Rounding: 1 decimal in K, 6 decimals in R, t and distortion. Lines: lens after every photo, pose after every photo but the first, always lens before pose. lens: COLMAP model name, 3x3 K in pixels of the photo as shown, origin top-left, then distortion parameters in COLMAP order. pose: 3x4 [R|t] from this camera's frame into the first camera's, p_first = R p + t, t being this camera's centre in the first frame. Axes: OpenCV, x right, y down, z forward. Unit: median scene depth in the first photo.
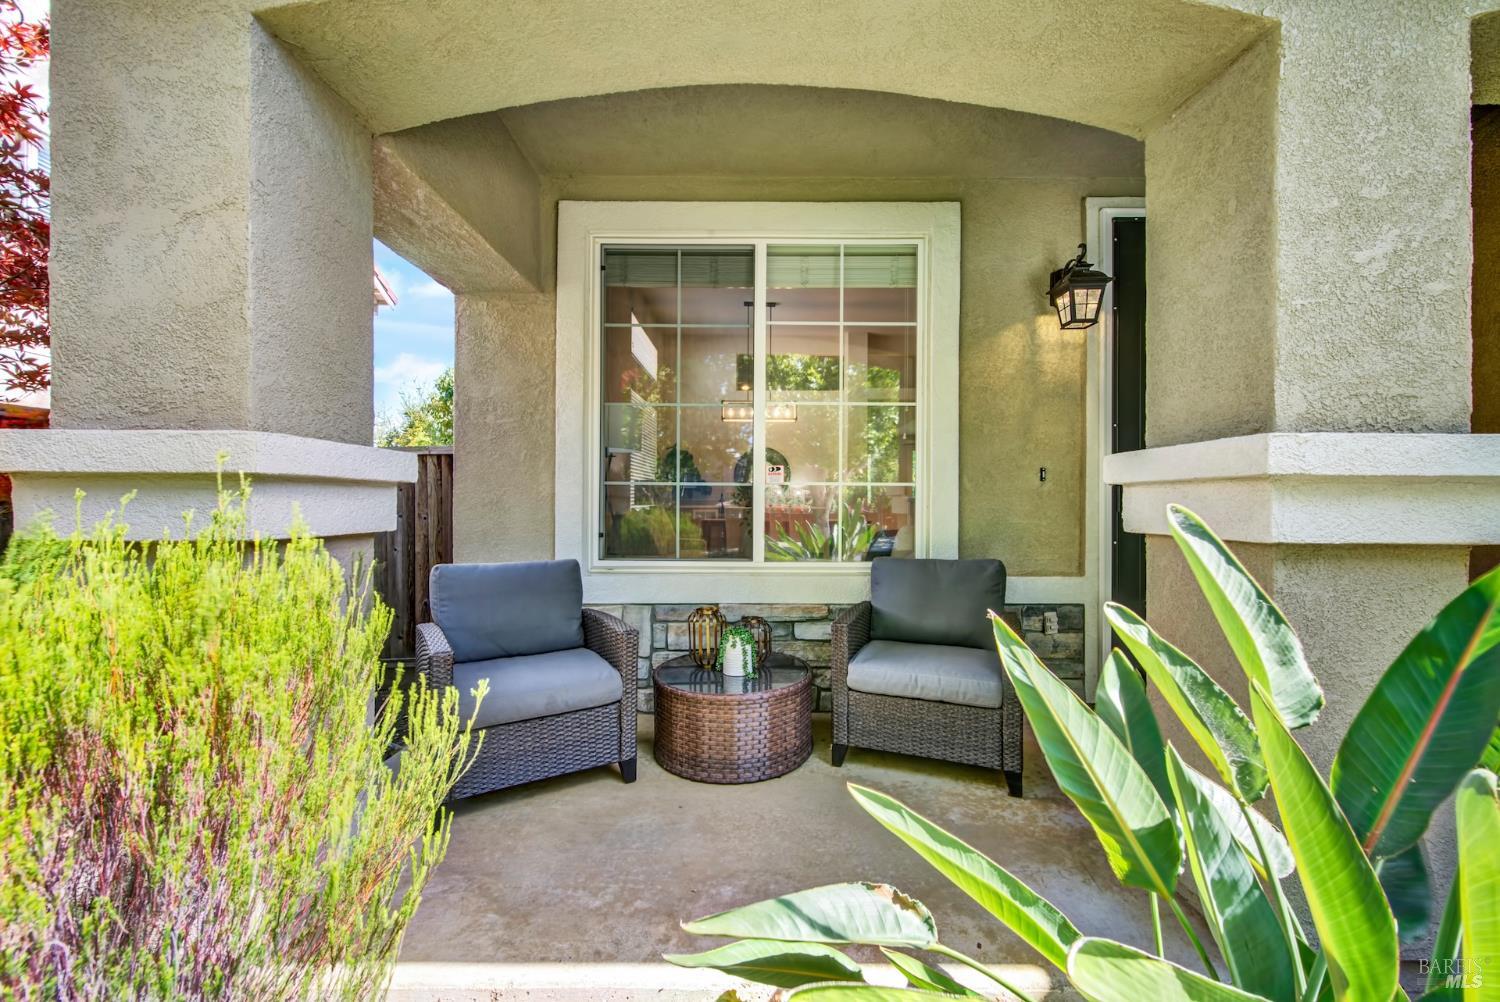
lens RADIAL K [[610.3, 0, 743.6], [0, 610.3, 505.3], [0, 0, 1]] dist [0.001921, -0.003495]
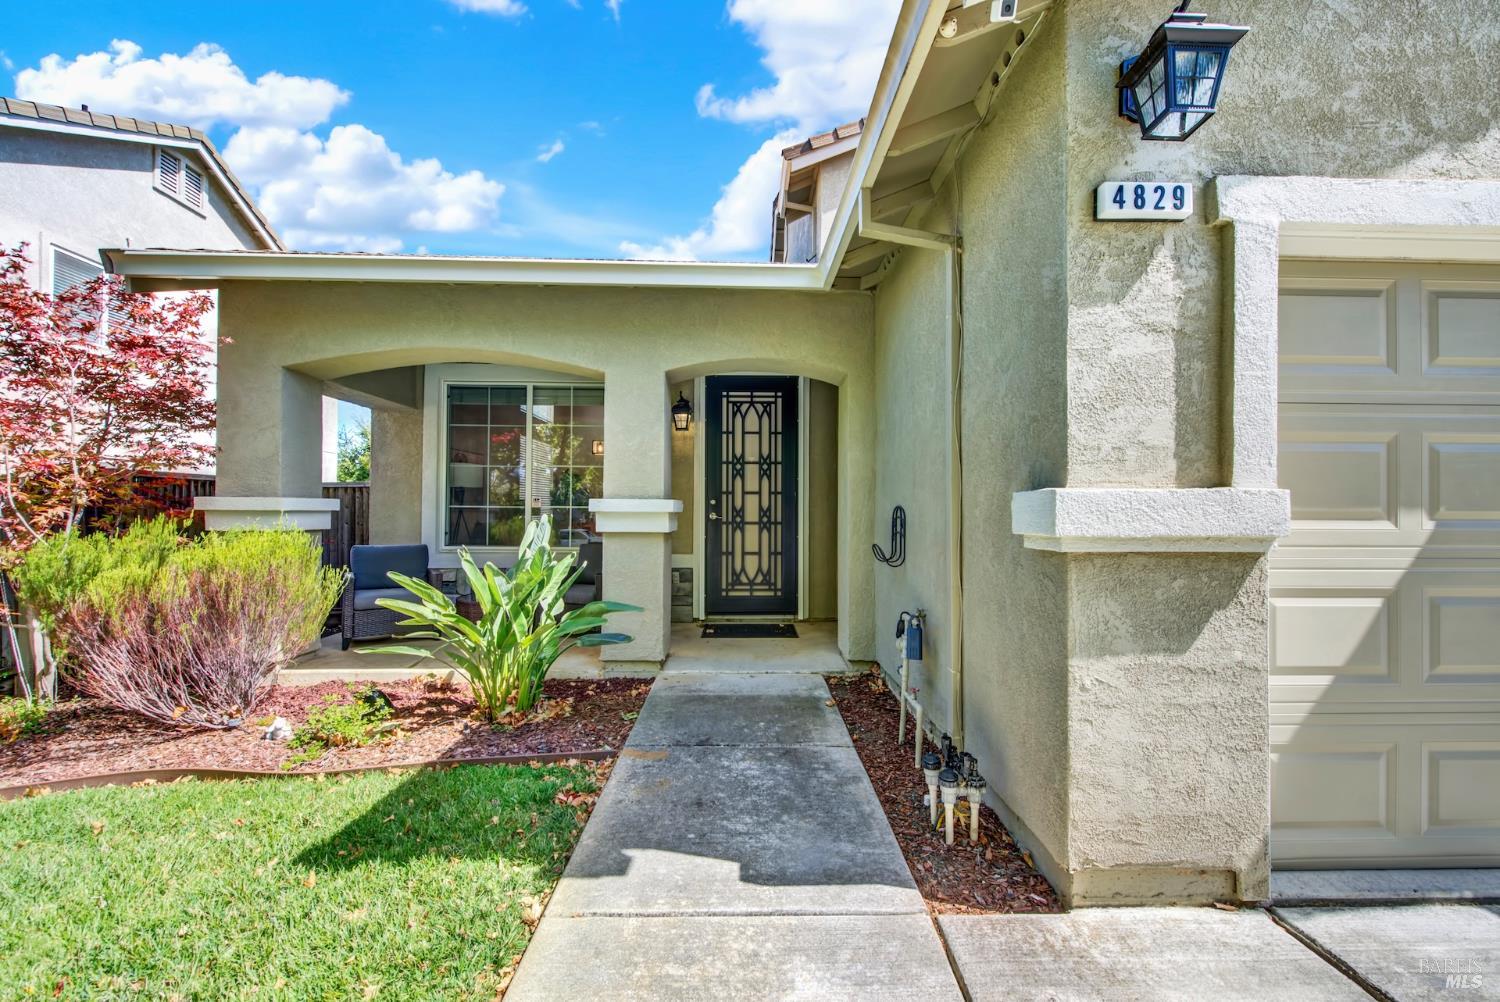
lens RADIAL K [[610.3, 0, 749.6], [0, 610.3, 504.9], [0, 0, 1]] dist [0.001921, -0.003495]
pose [[0.998562, -0.002466, 0.053548, 1.064449], [0.003452, 0.999826, -0.018321, -0.009204], [-0.053494, 0.018479, 0.998397, -1.674342]]
